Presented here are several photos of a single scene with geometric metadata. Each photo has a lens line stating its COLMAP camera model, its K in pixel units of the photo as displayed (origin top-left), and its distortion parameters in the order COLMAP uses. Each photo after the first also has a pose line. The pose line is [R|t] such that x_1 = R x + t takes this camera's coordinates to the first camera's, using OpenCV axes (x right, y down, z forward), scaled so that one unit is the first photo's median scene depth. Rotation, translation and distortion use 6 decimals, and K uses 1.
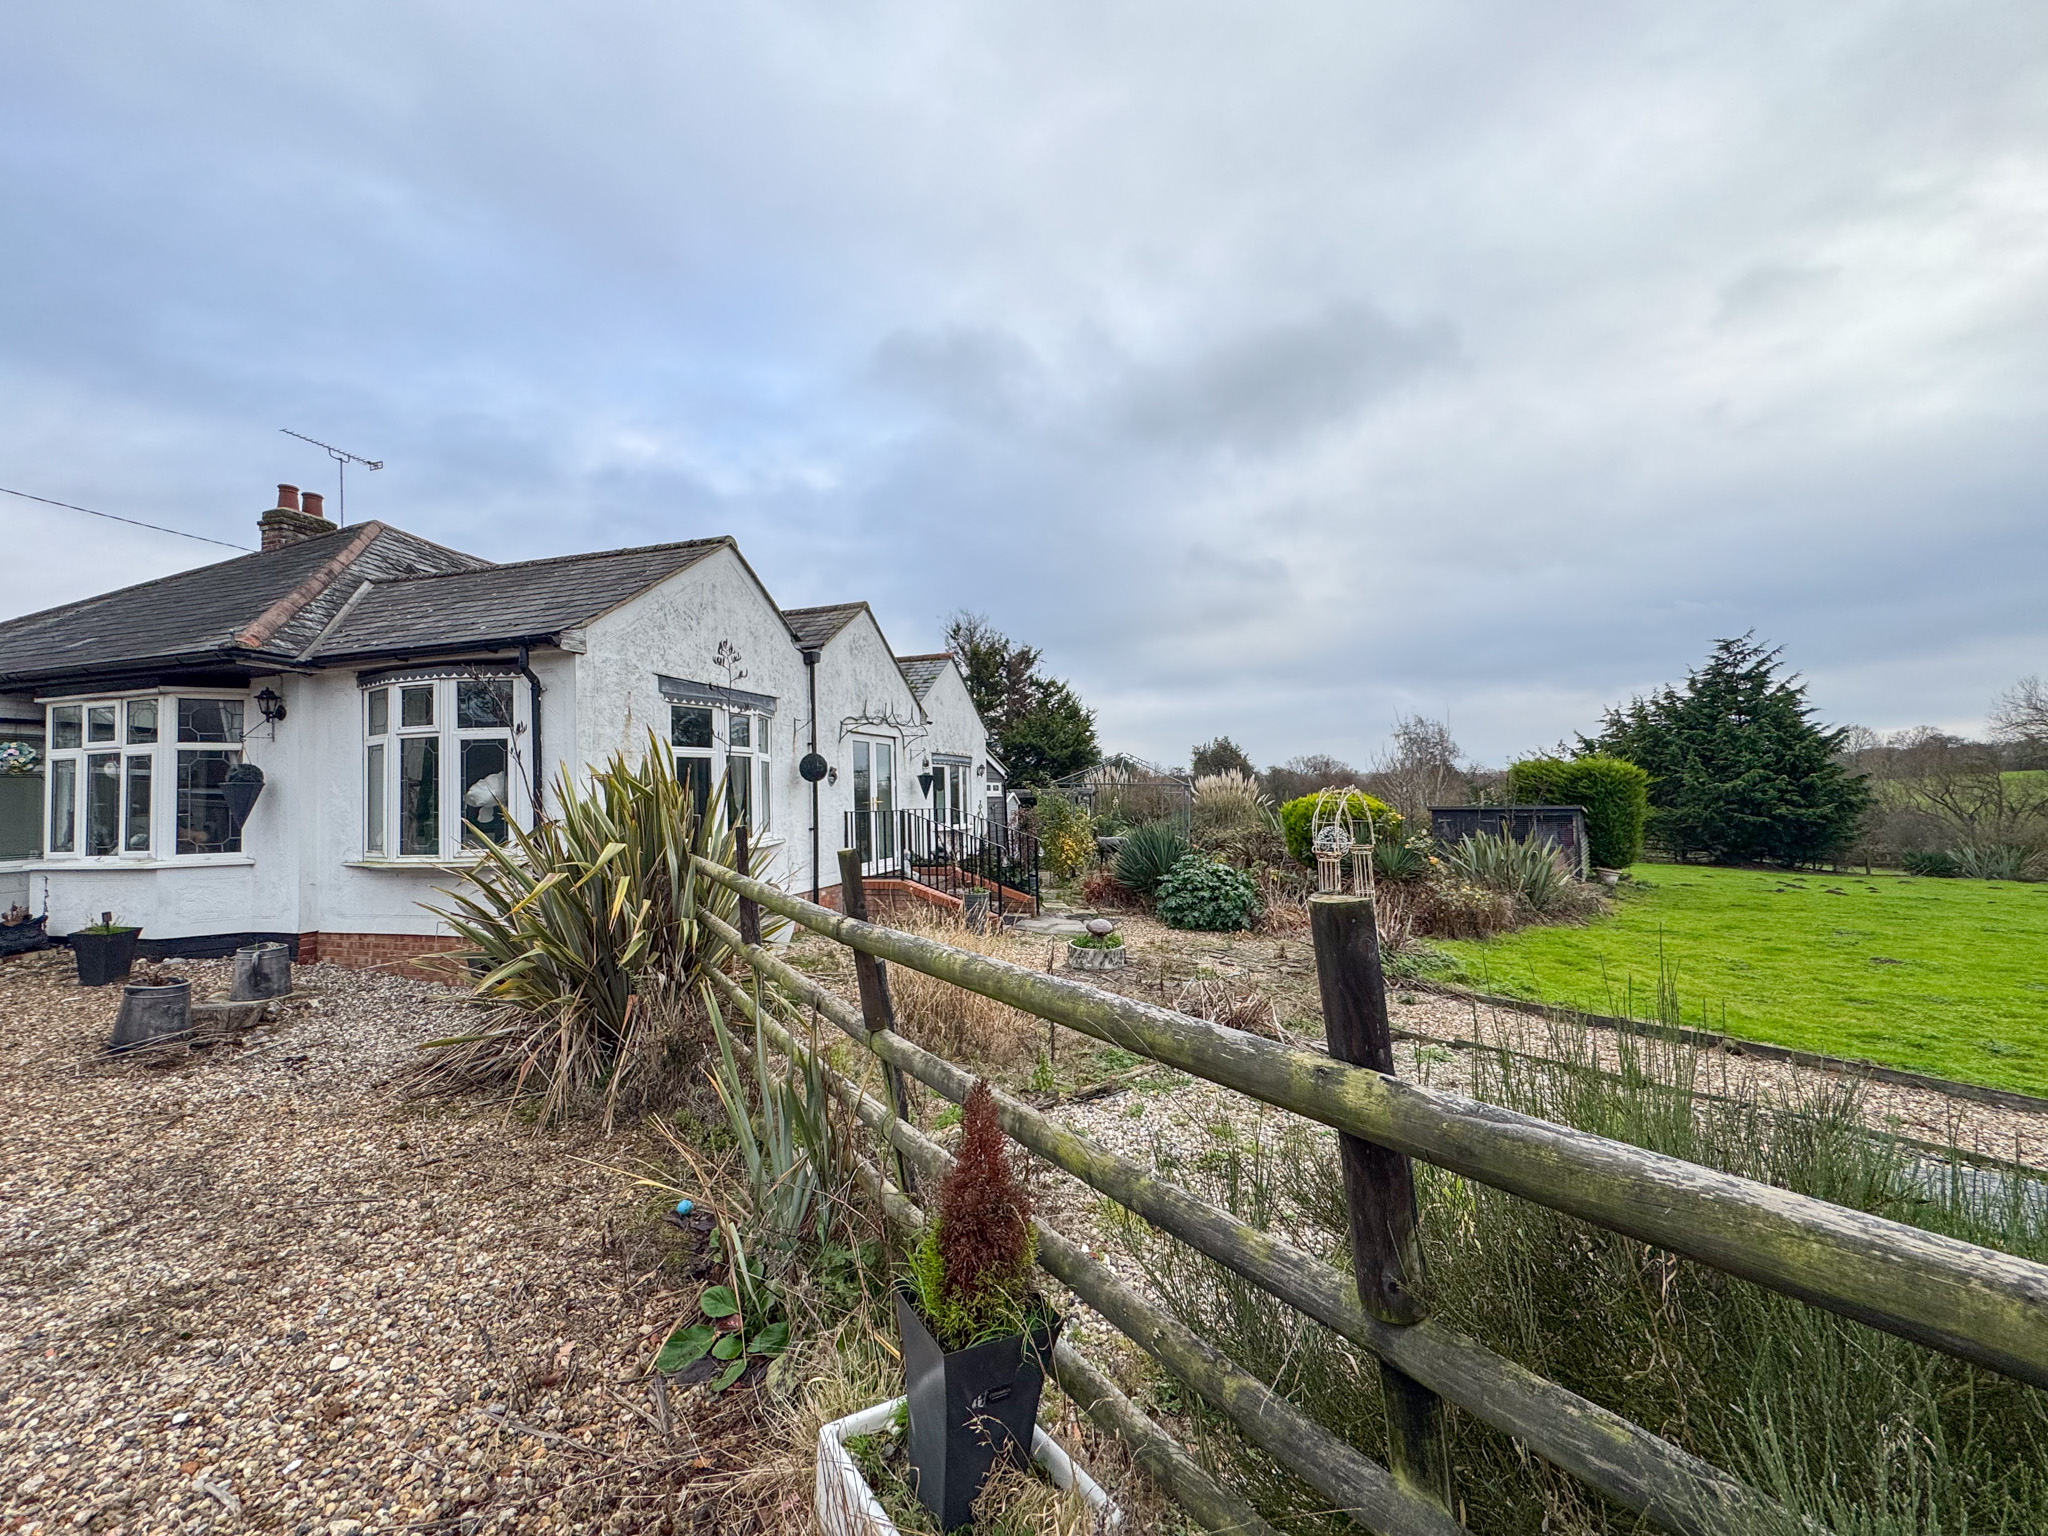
lens RADIAL K [[815.8, 0, 1019.9], [0, 815.8, 760.3], [0, 0, 1]] dist [-0.000594, 0.000363]
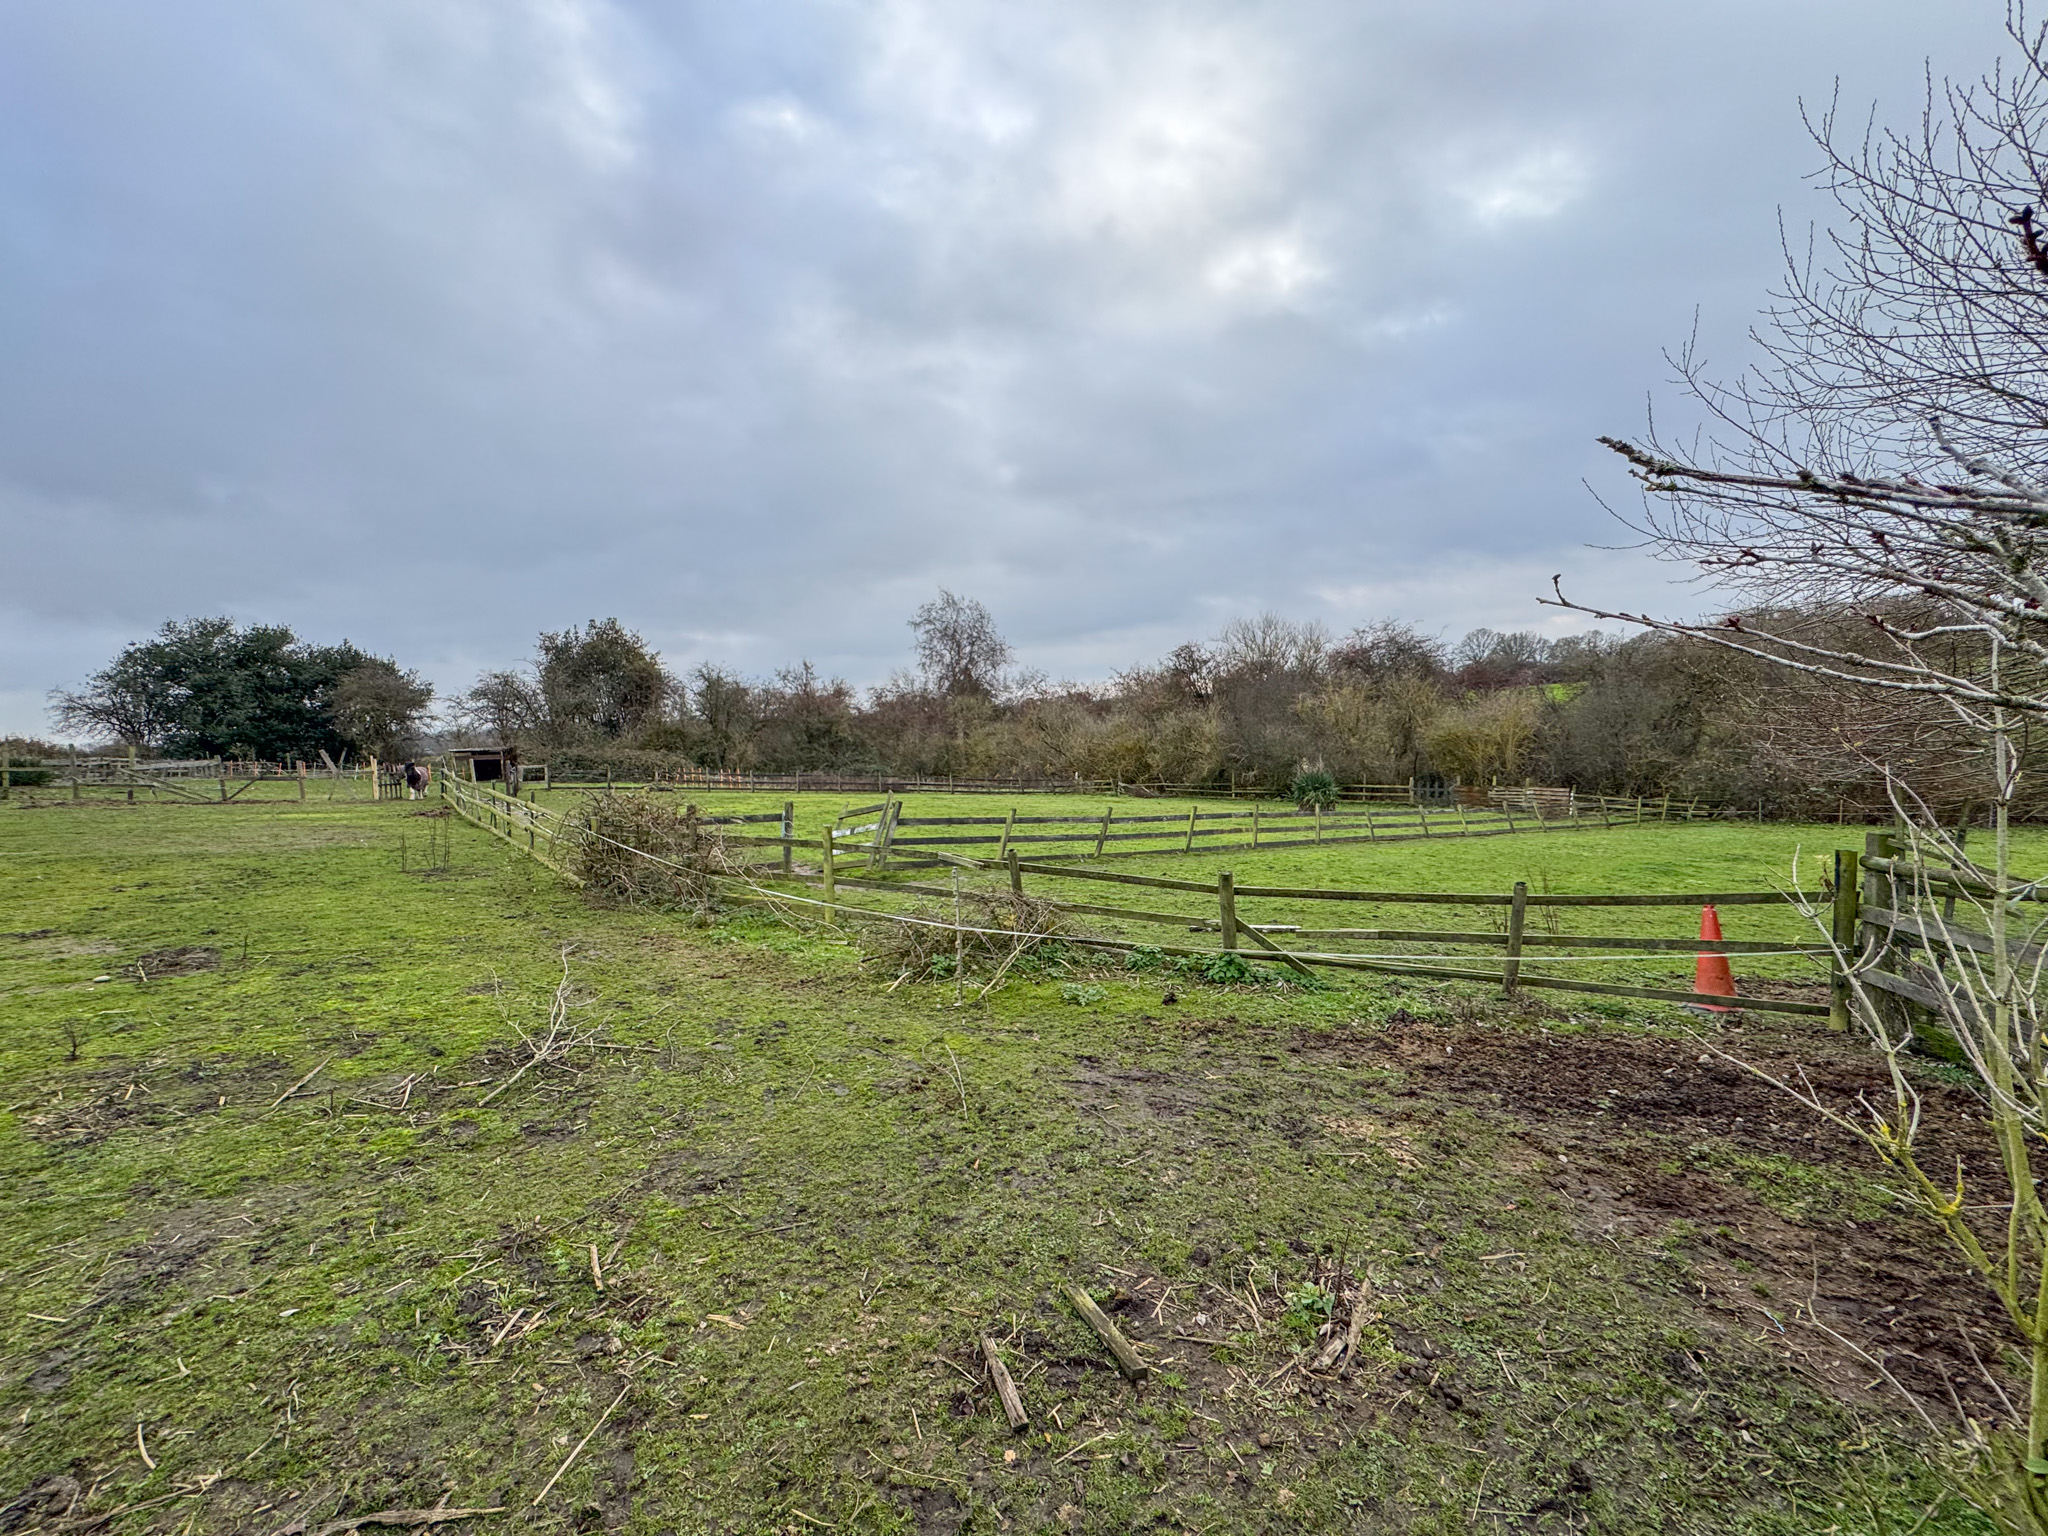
lens RADIAL K [[815.8, 0, 1020.1], [0, 815.8, 752.2], [0, 0, 1]] dist [-0.000594, 0.000363]
pose [[0.799194, -0.036321, 0.599974, 0.487728], [0.002606, 0.998373, 0.056968, 0.090204], [-0.601067, -0.043965, 0.797988, 1.435714]]
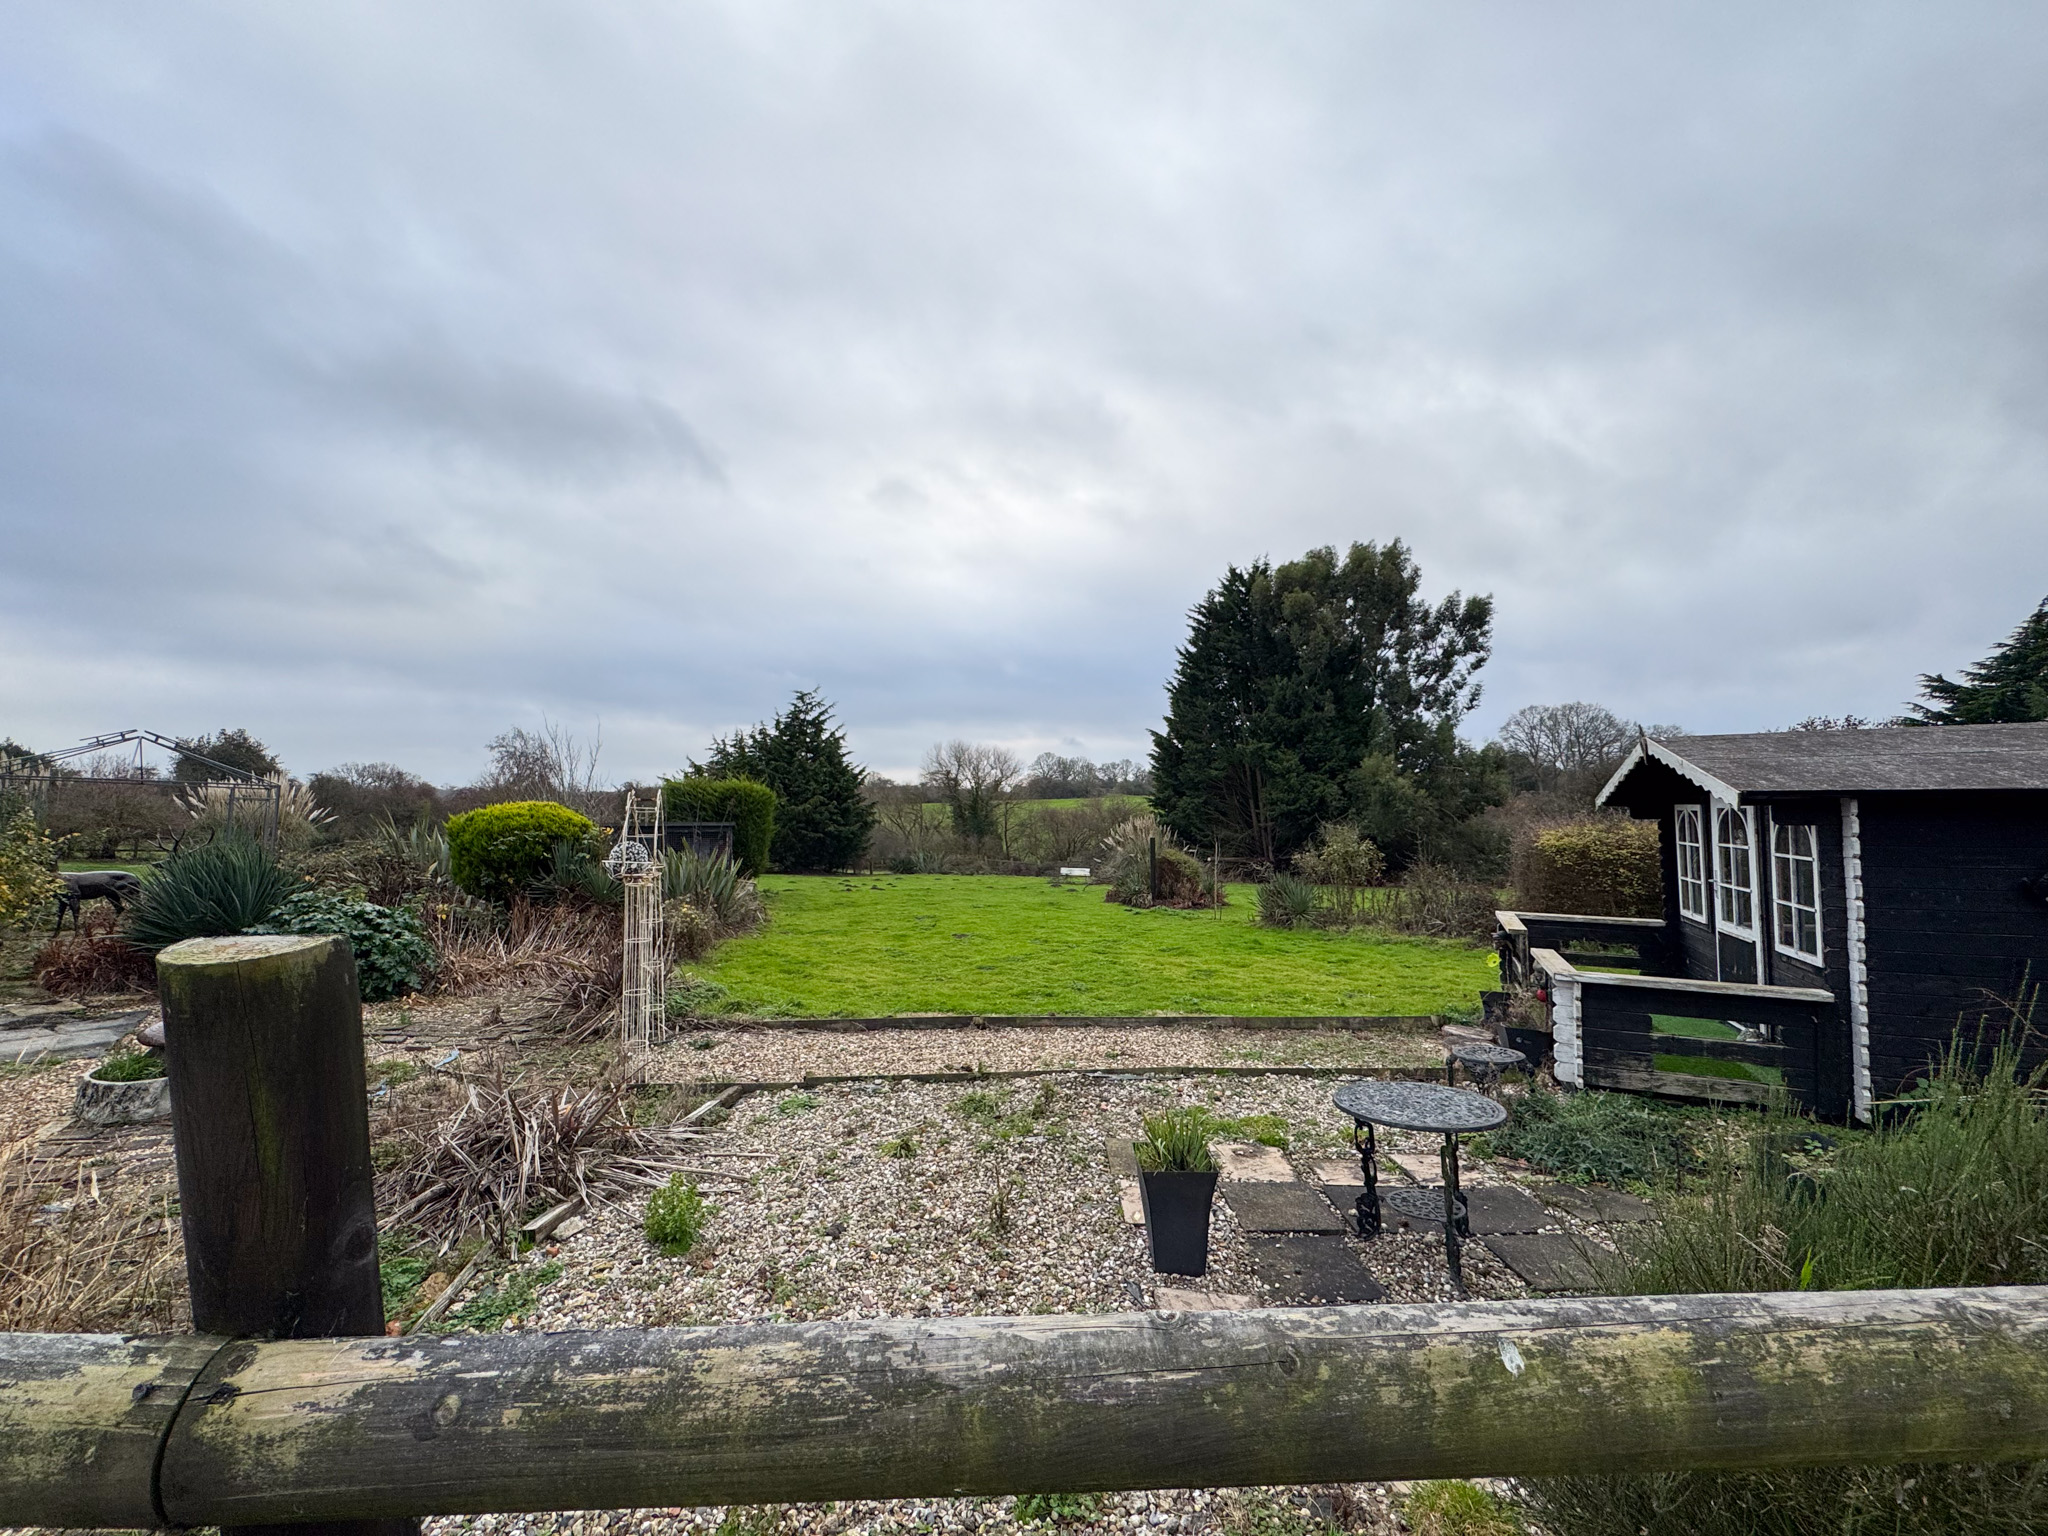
lens RADIAL K [[815.8, 0, 1019.8], [0, 815.8, 778.4], [0, 0, 1]] dist [-0.000594, 0.000363]
pose [[0.519955, 0.051882, 0.852617, -0.021524], [-0.050353, 0.998280, -0.030038, 0.005545], [-0.852708, -0.027314, 0.521673, 0.062047]]
